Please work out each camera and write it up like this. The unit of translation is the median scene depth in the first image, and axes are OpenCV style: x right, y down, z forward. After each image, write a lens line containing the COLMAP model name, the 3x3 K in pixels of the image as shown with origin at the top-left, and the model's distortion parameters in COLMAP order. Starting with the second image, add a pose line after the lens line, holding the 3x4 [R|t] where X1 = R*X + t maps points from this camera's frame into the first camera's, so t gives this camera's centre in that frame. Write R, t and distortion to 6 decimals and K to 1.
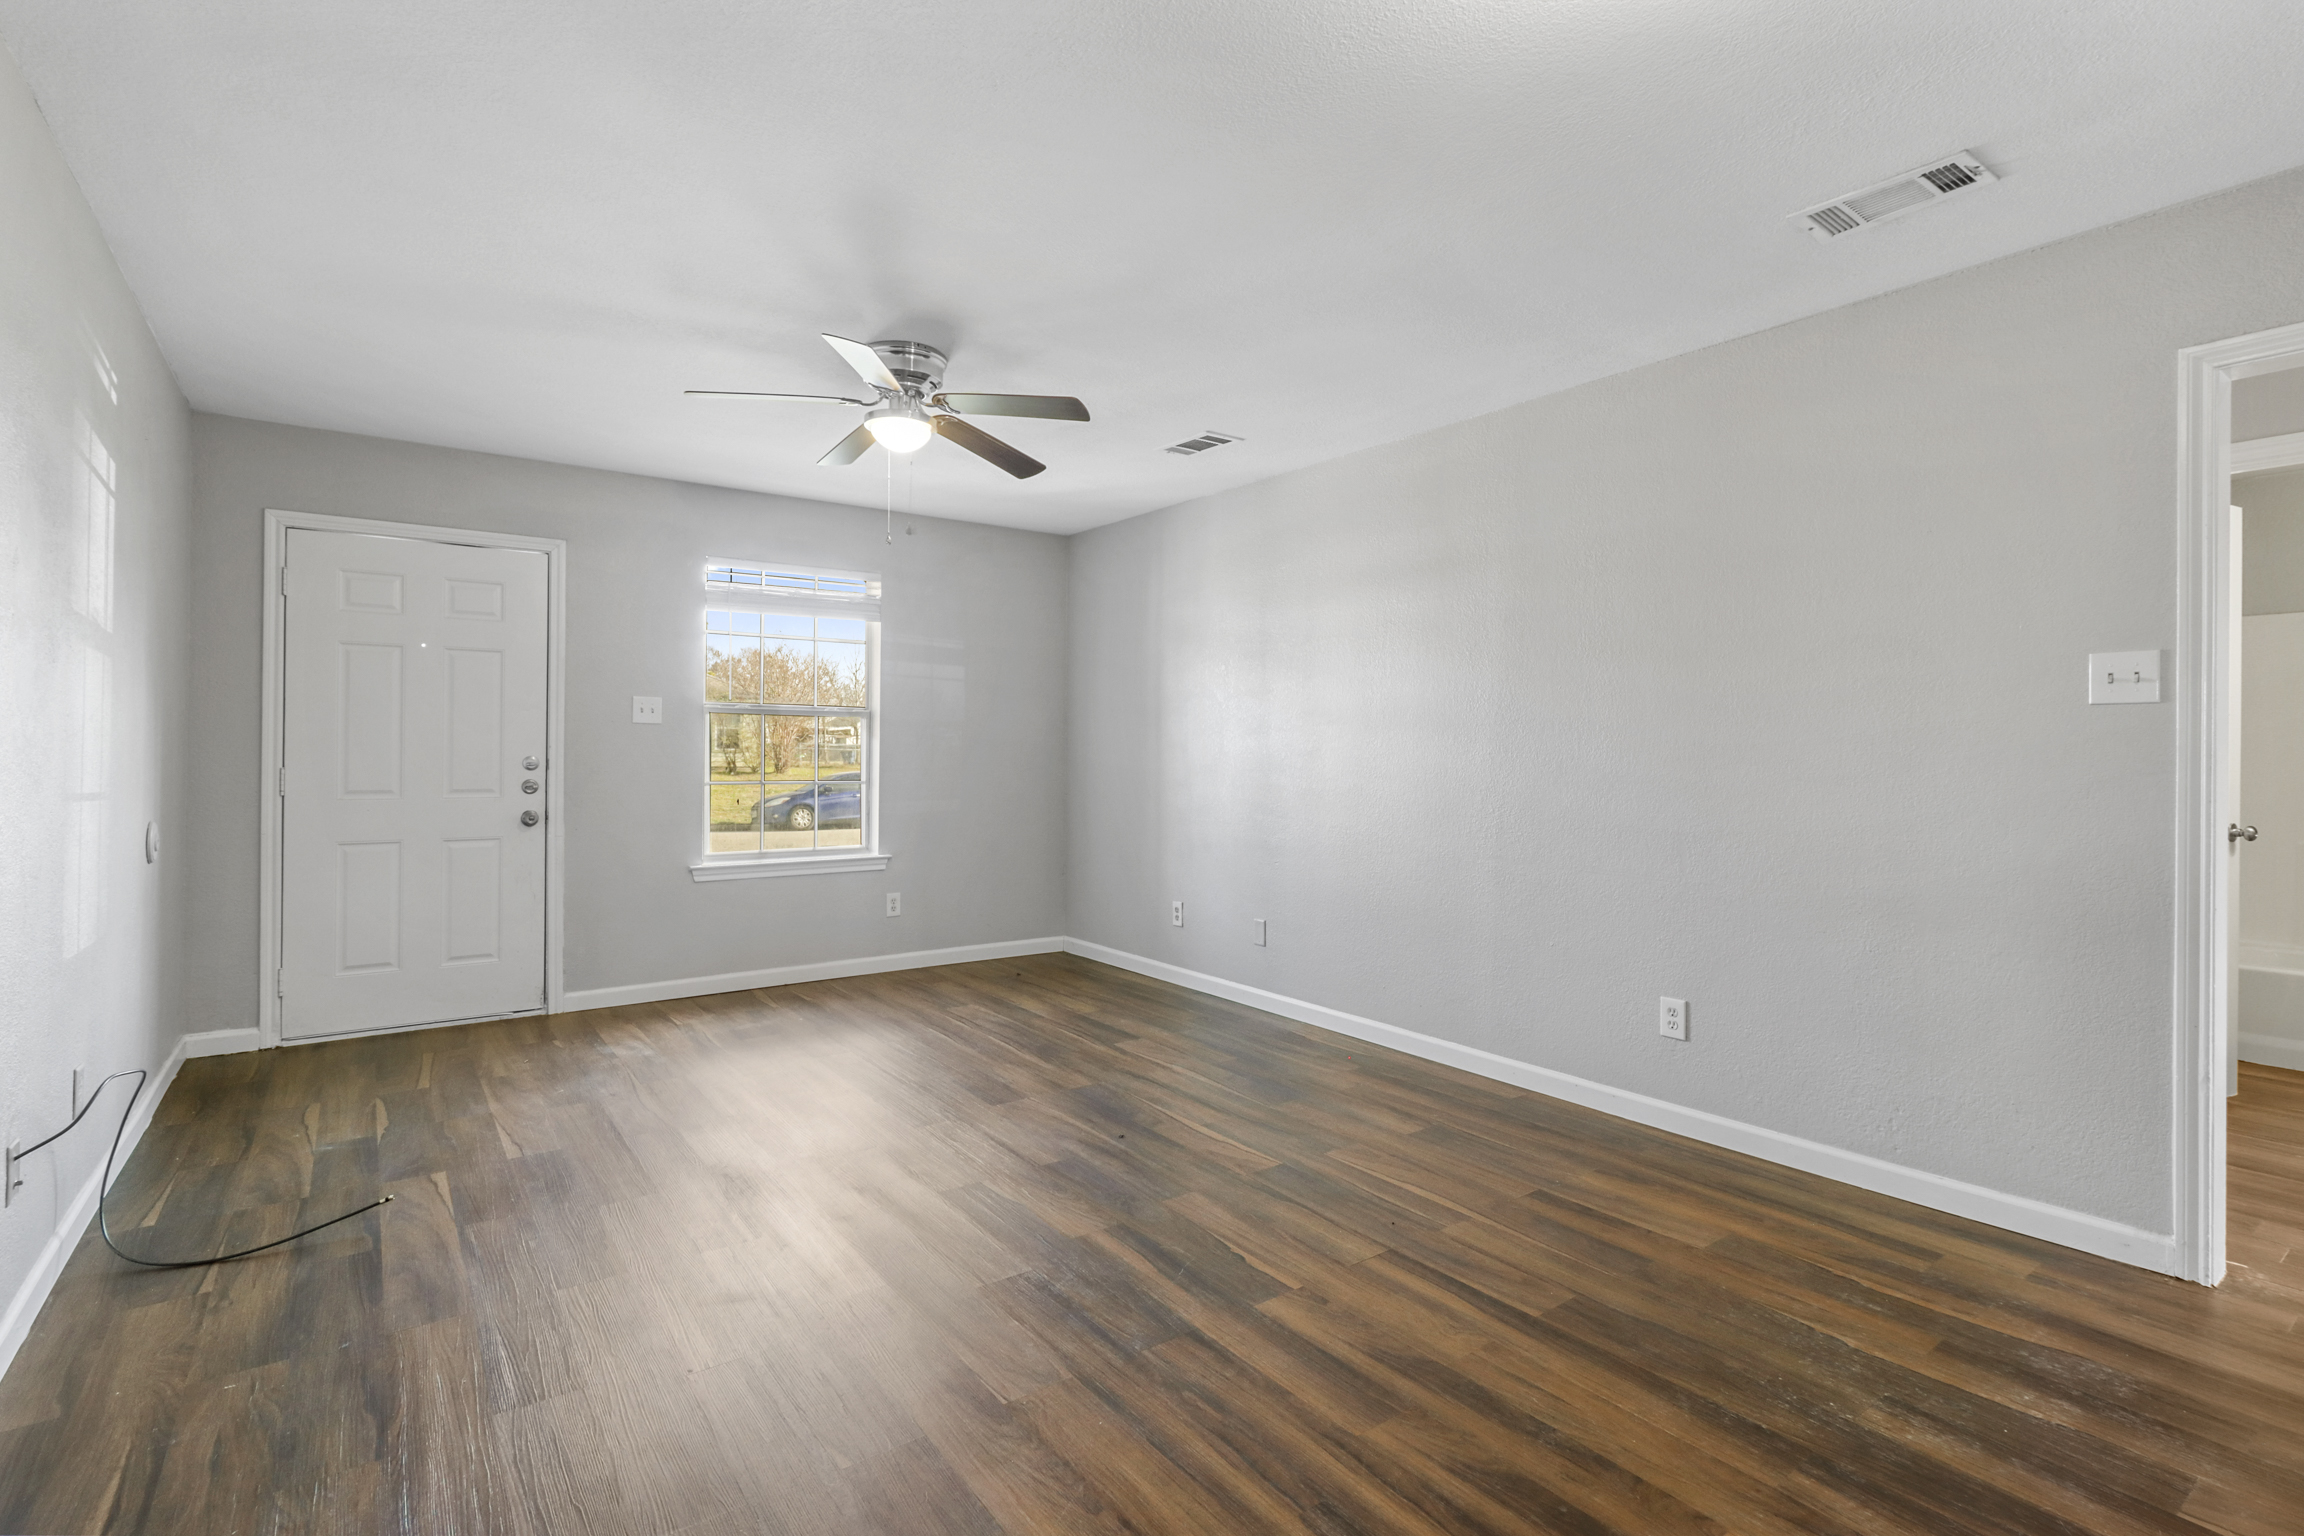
lens RADIAL K [[1068.3, 0, 1152.1], [0, 1068.3, 757.4], [0, 0, 1]] dist [-0.001975, -0.000011]
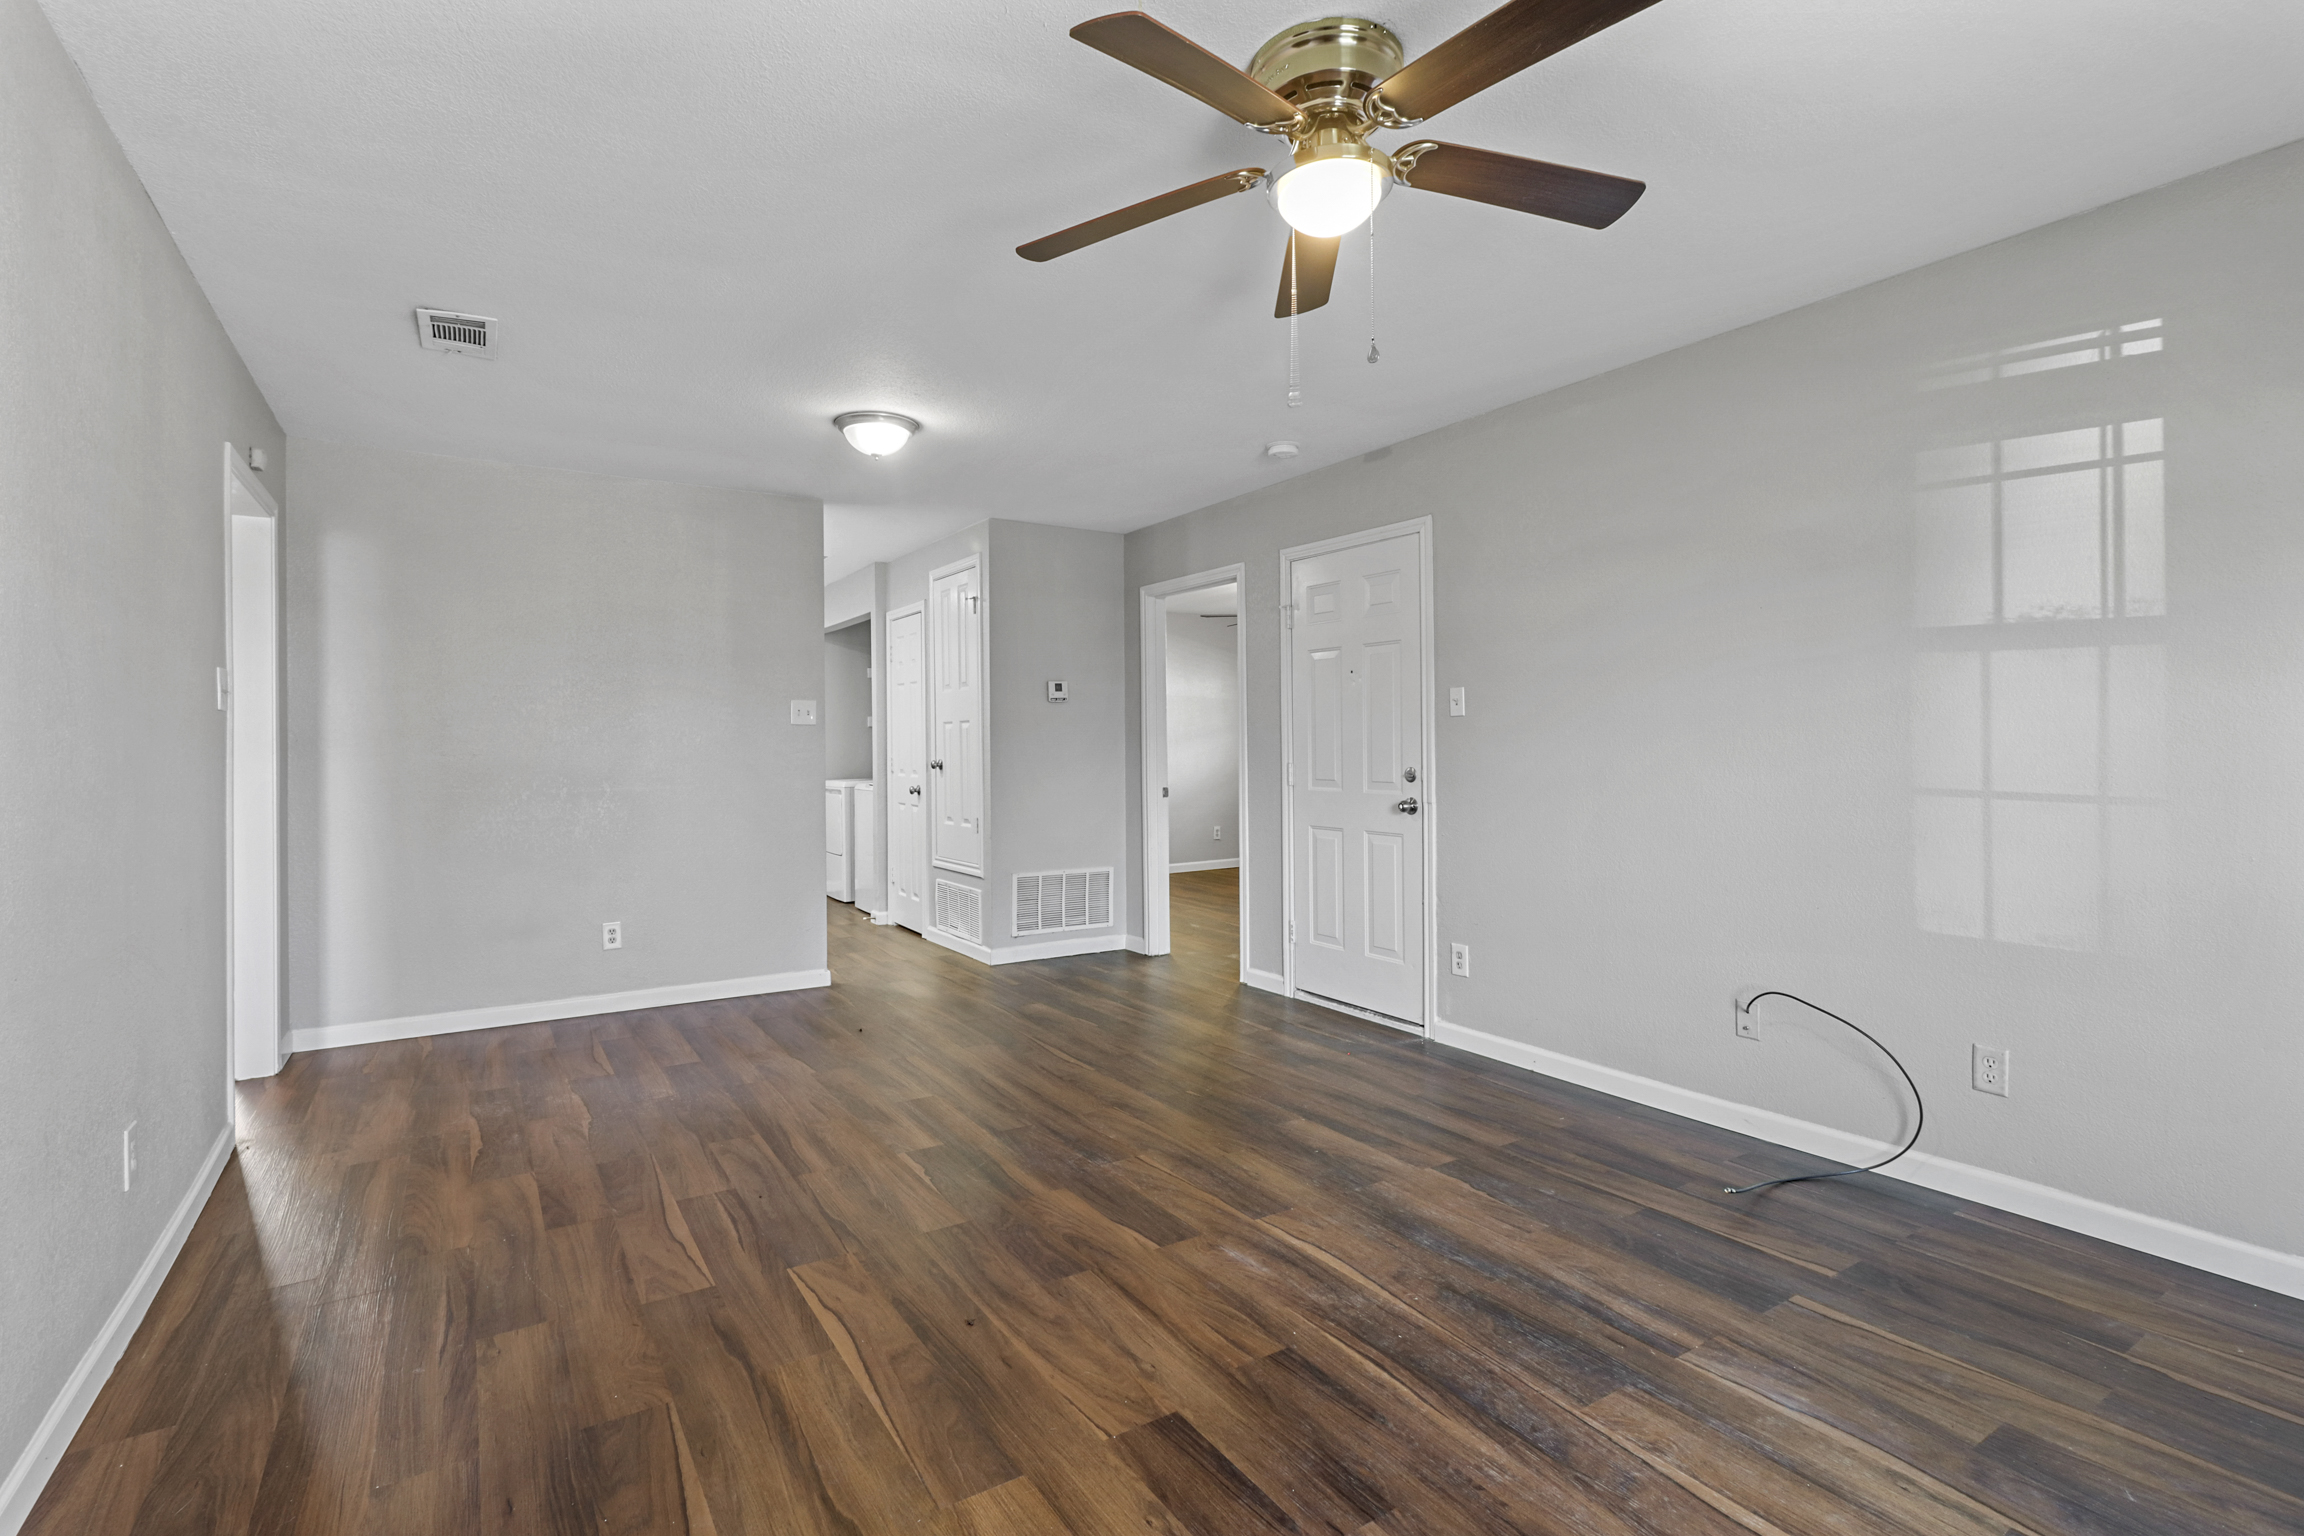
lens RADIAL K [[1068.3, 0, 1151.8], [0, 1068.3, 755.9], [0, 0, 1]] dist [-0.001975, -0.000011]
pose [[-0.998212, -0.003080, 0.059690, -0.215869], [-0.002539, 0.999955, 0.009135, -0.008954], [-0.059715, 0.008967, -0.998175, 1.970044]]
